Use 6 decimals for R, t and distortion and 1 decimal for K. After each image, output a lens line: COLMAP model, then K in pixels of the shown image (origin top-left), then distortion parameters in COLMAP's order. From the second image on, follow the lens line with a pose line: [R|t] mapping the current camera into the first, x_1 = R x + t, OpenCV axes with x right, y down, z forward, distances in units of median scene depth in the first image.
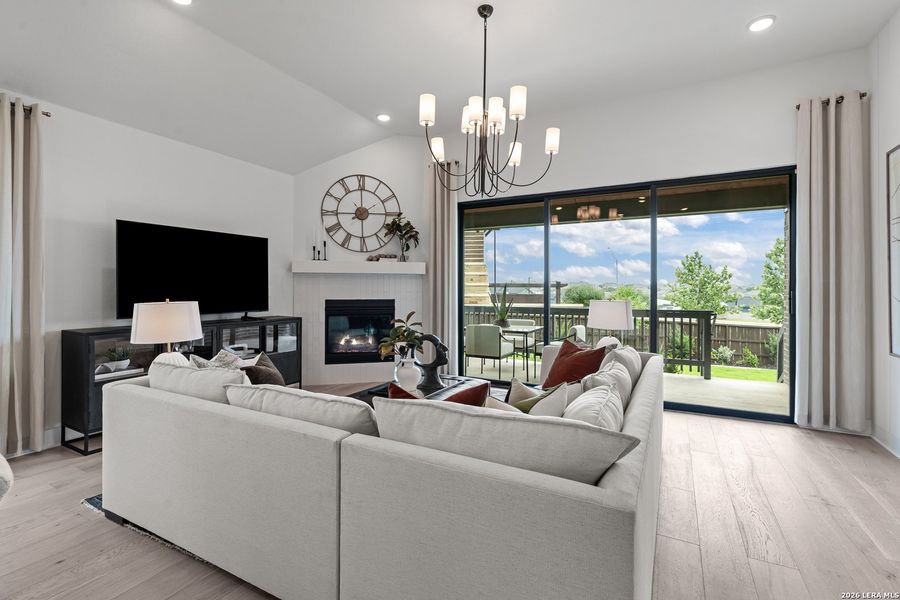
lens RADIAL K [[415.0, 0, 446.9], [0, 415.0, 288.4], [0, 0, 1]] dist [-0.003032, -0.000290]
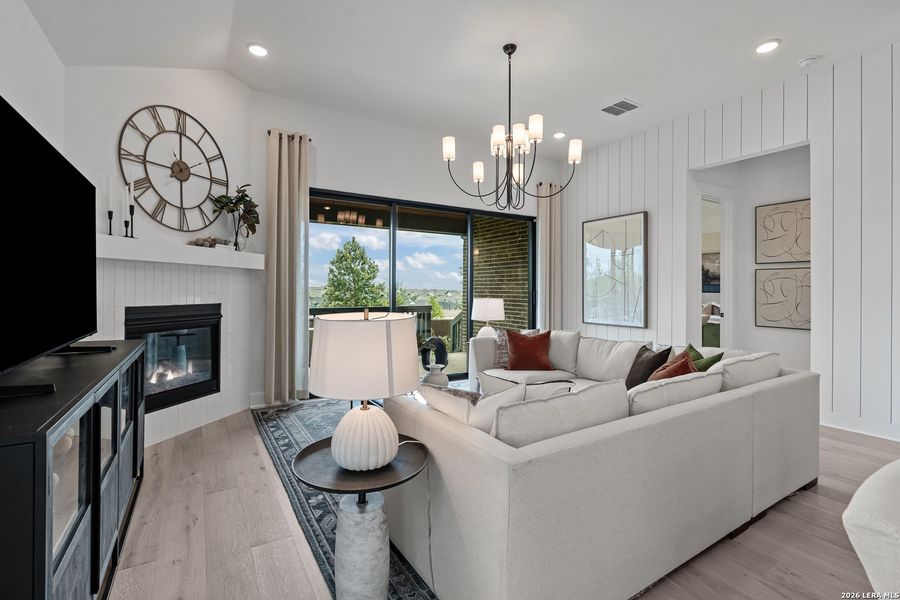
lens RADIAL K [[410.4, 0, 449.0], [0, 410.4, 290.6], [0, 0, 1]] dist [-0.004150, 0.000268]
pose [[0.498772, 0.000046, 0.866733, -0.551078], [-0.007578, 0.999962, 0.004308, -0.001215], [-0.866700, -0.008716, 0.498754, 0.325706]]
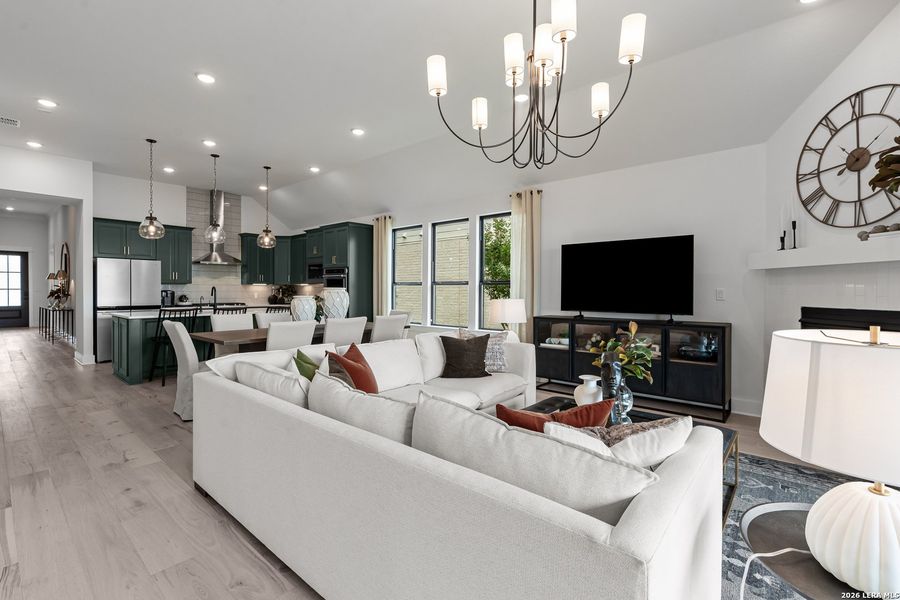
lens RADIAL K [[410.4, 0, 449.0], [0, 410.4, 290.6], [0, 0, 1]] dist [-0.004150, 0.000268]
pose [[-0.219446, 0.000690, -0.975624, 0.476034], [0.000245, 1.000000, 0.000652, 0.000674], [0.975625, -0.000096, -0.219446, 0.575533]]
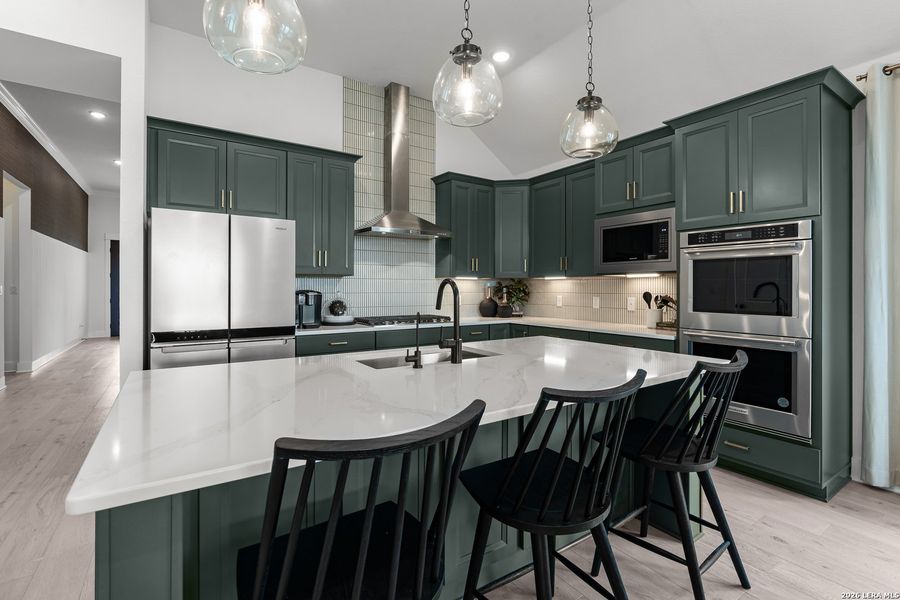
lens RADIAL K [[415.3, 0, 449.3], [0, 415.3, 286.2], [0, 0, 1]] dist [-0.002754, -0.000014]
pose [[-0.467539, -0.005454, -0.883956, -0.237585], [0.000150, 0.999980, -0.006249, -0.002153], [0.883973, -0.003054, -0.467529, -0.204411]]
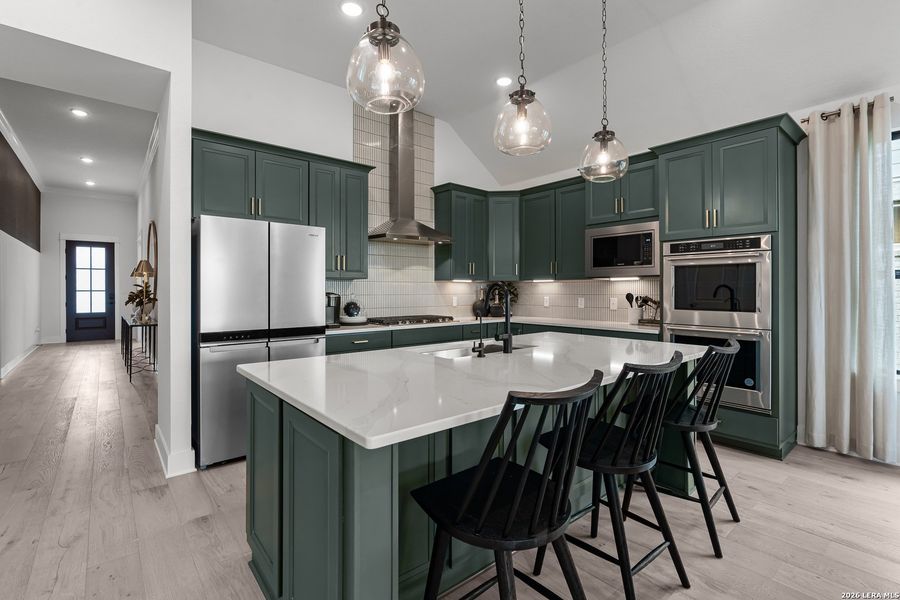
lens RADIAL K [[415.0, 0, 446.9], [0, 415.0, 288.4], [0, 0, 1]] dist [-0.003032, -0.000290]
pose [[-0.370123, -0.004350, -0.928973, -0.137794], [0.002758, 0.999979, -0.005782, -0.002349], [0.928979, -0.004702, -0.370103, -0.265979]]
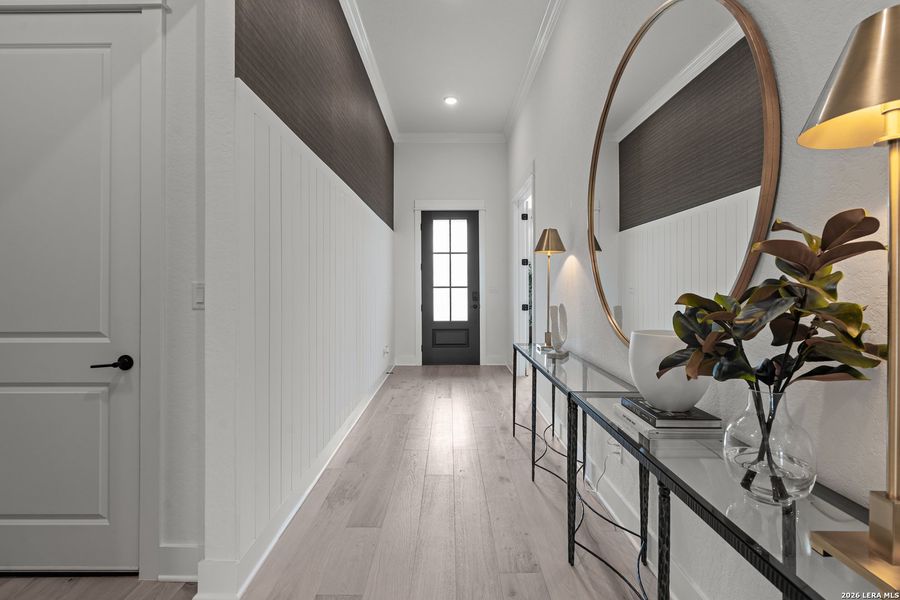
lens RADIAL K [[418.6, 0, 451.1], [0, 418.6, 287.2], [0, 0, 1]] dist [-0.002971, 0.000075]
pose [[-0.876786, -0.001179, -0.480879, -0.679895], [0.000176, 0.999996, -0.002773, -0.002888], [0.480880, -0.002516, -0.876783, -1.350116]]
